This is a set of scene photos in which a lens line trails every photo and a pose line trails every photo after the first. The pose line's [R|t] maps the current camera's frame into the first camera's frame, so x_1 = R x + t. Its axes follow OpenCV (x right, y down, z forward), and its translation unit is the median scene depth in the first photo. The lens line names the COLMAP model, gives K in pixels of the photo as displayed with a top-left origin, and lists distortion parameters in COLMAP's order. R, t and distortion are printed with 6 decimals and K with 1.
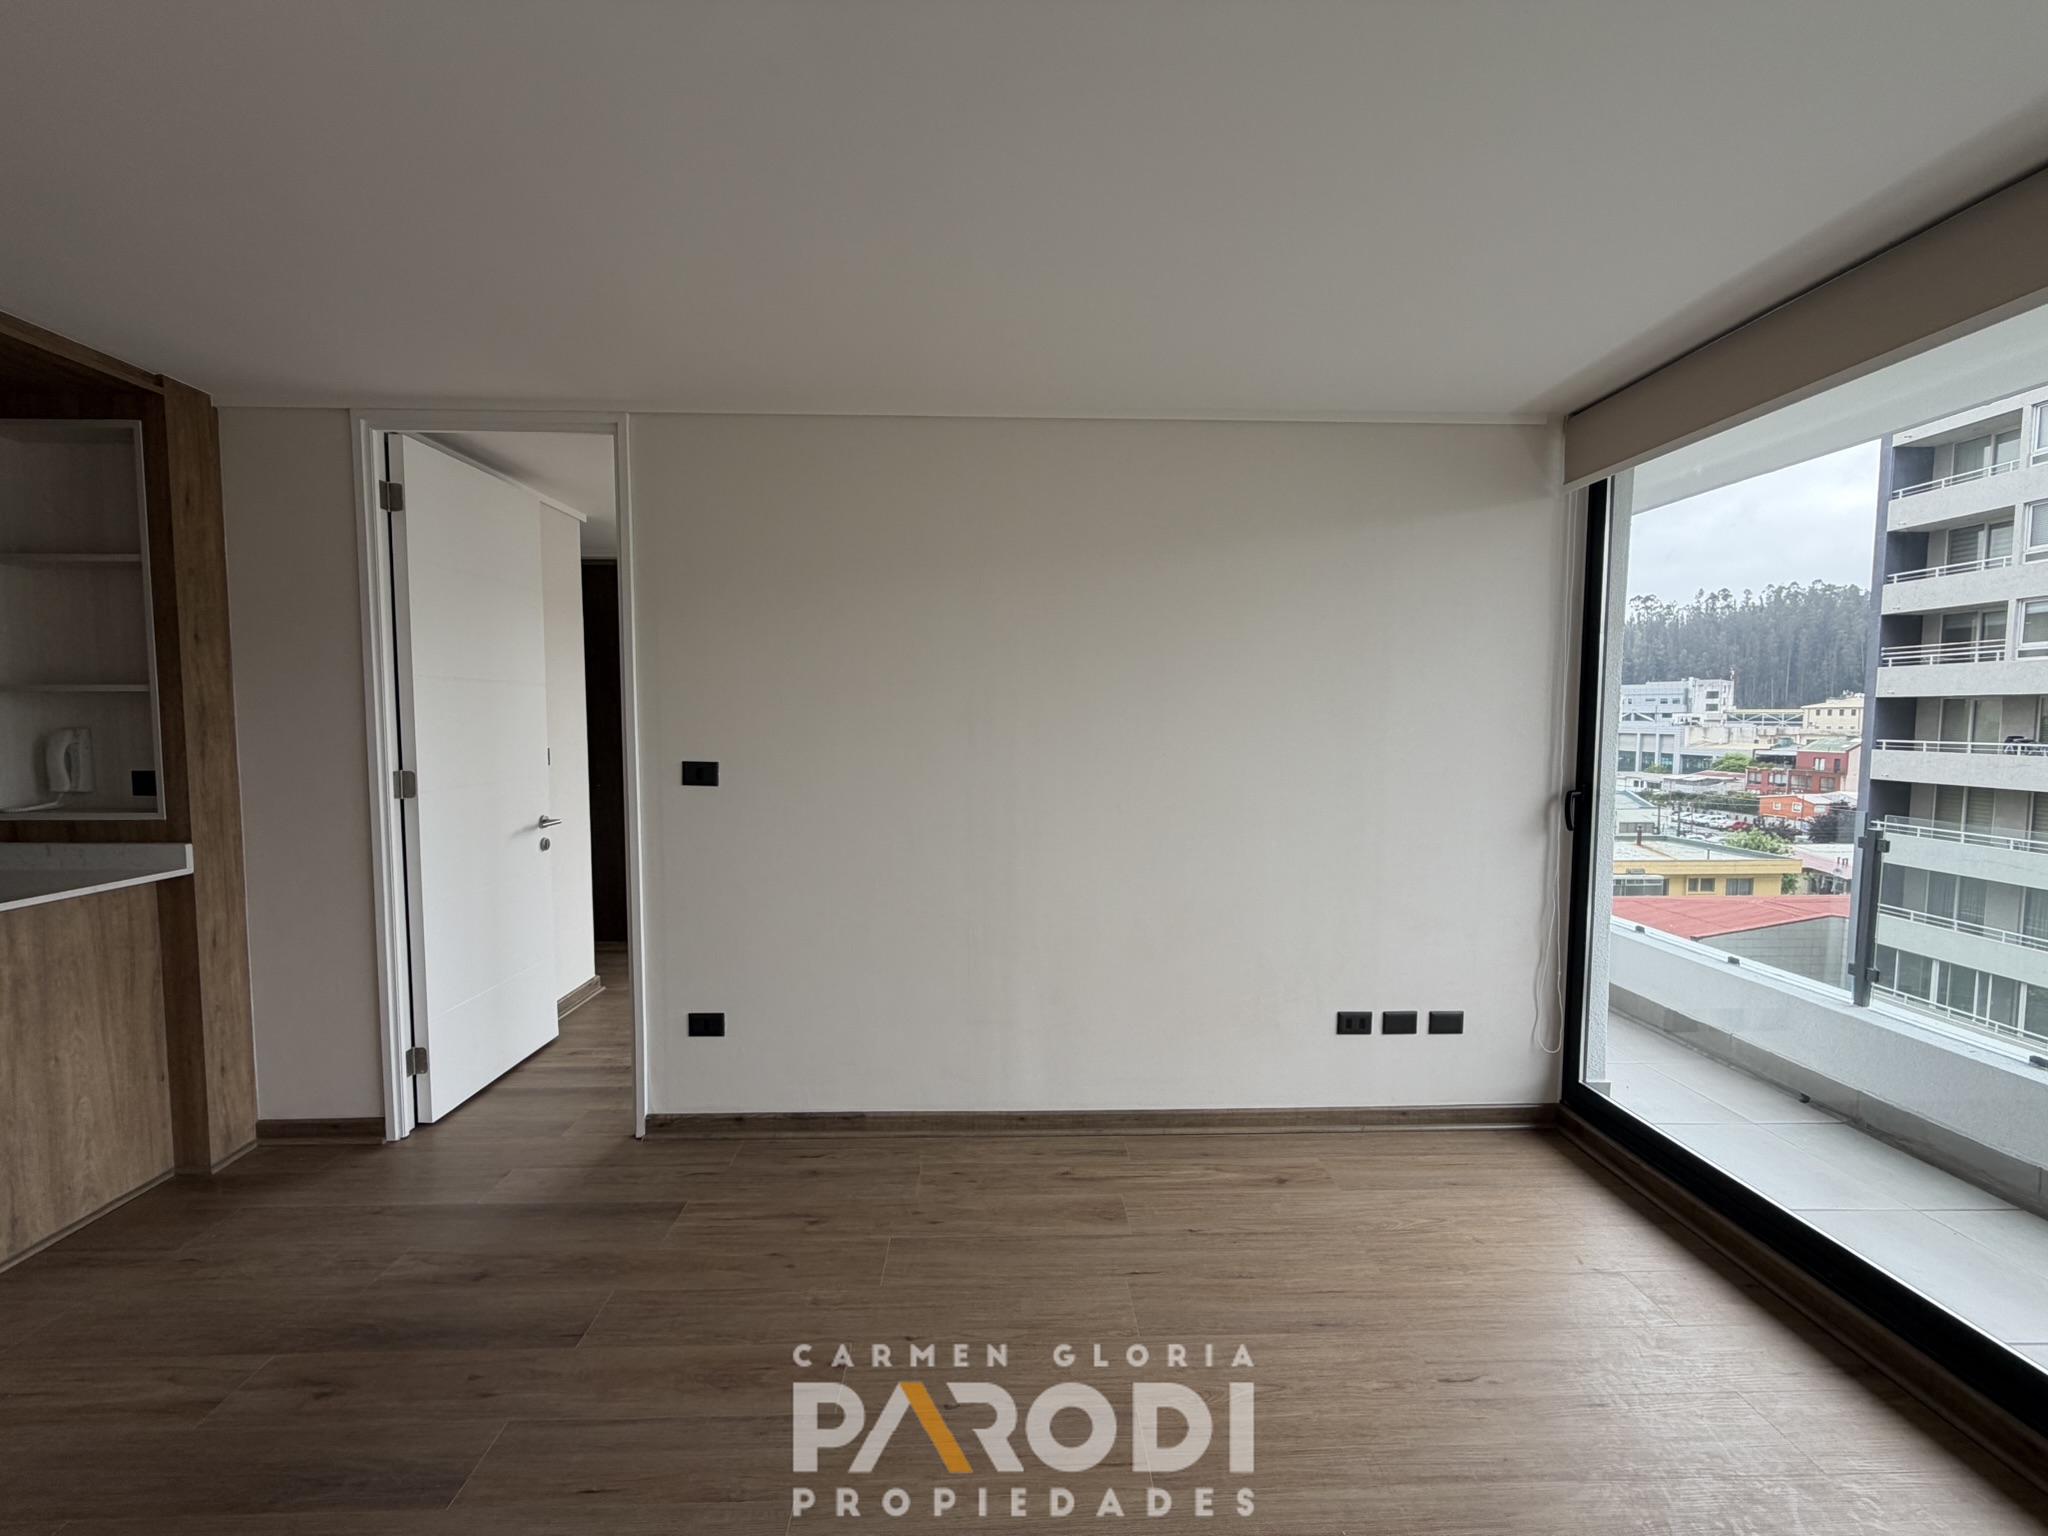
lens RADIAL K [[816.0, 0, 1019.2], [0, 816.0, 765.8], [0, 0, 1]] dist [-0.000428, 0.000111]
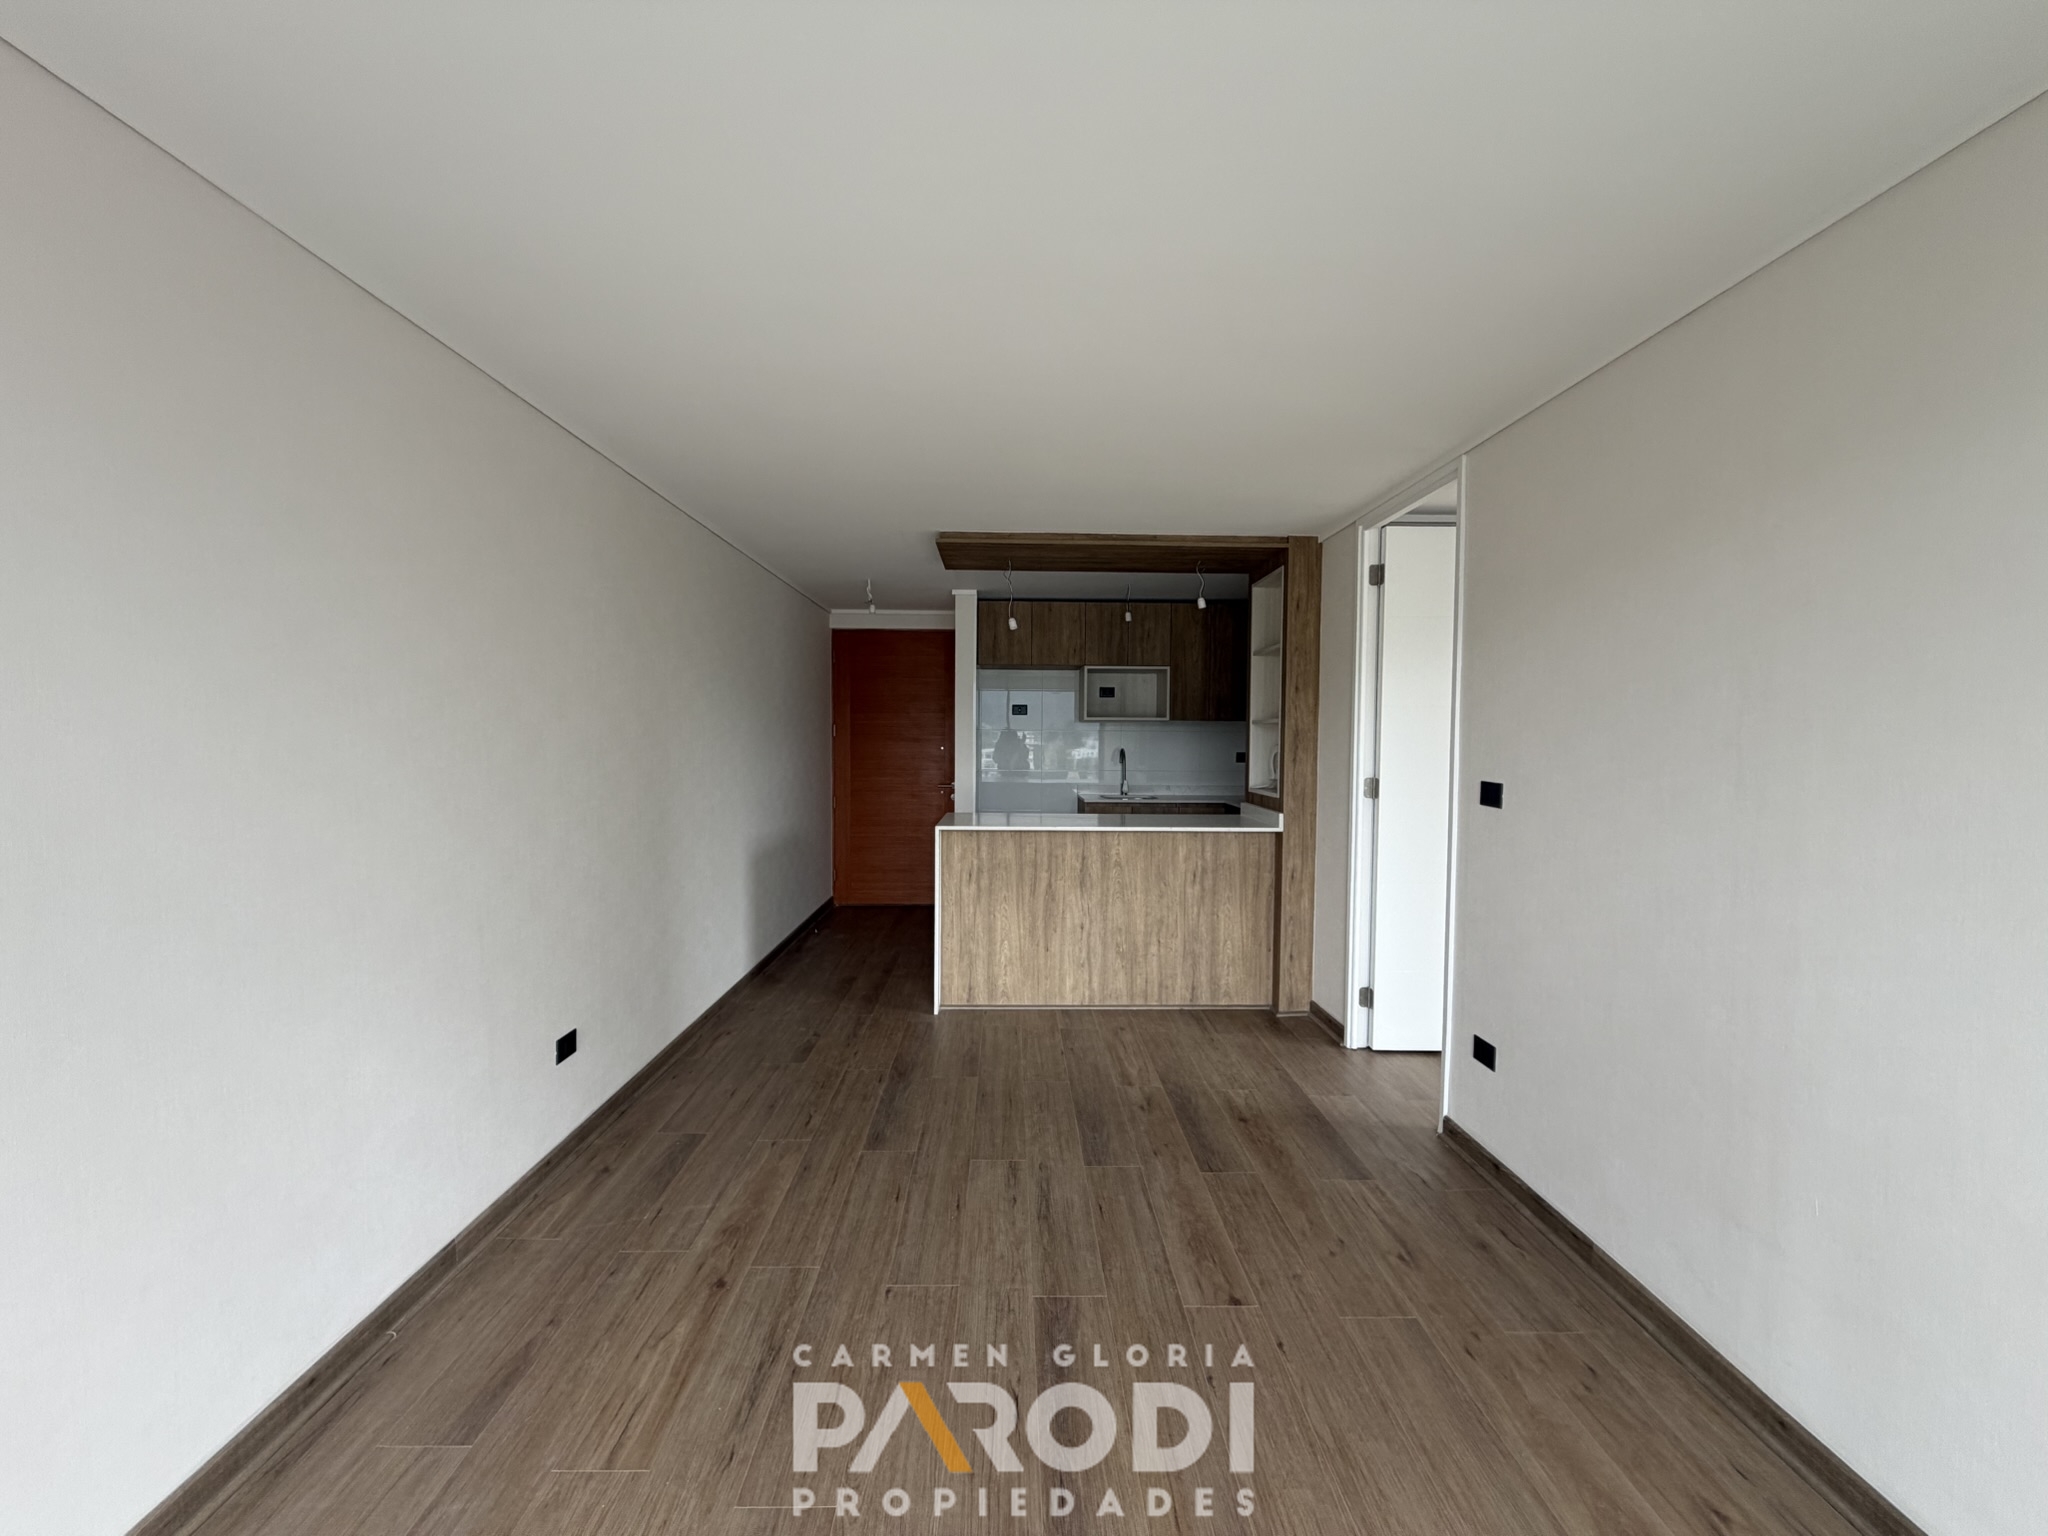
lens RADIAL K [[816.0, 0, 1019.9], [0, 816.0, 767.5], [0, 0, 1]] dist [-0.000428, 0.000111]
pose [[-0.016824, 0.035010, -0.999245, 0.619872], [-0.069309, 0.996942, 0.036096, -0.019964], [0.997453, 0.069864, -0.014346, 0.462549]]
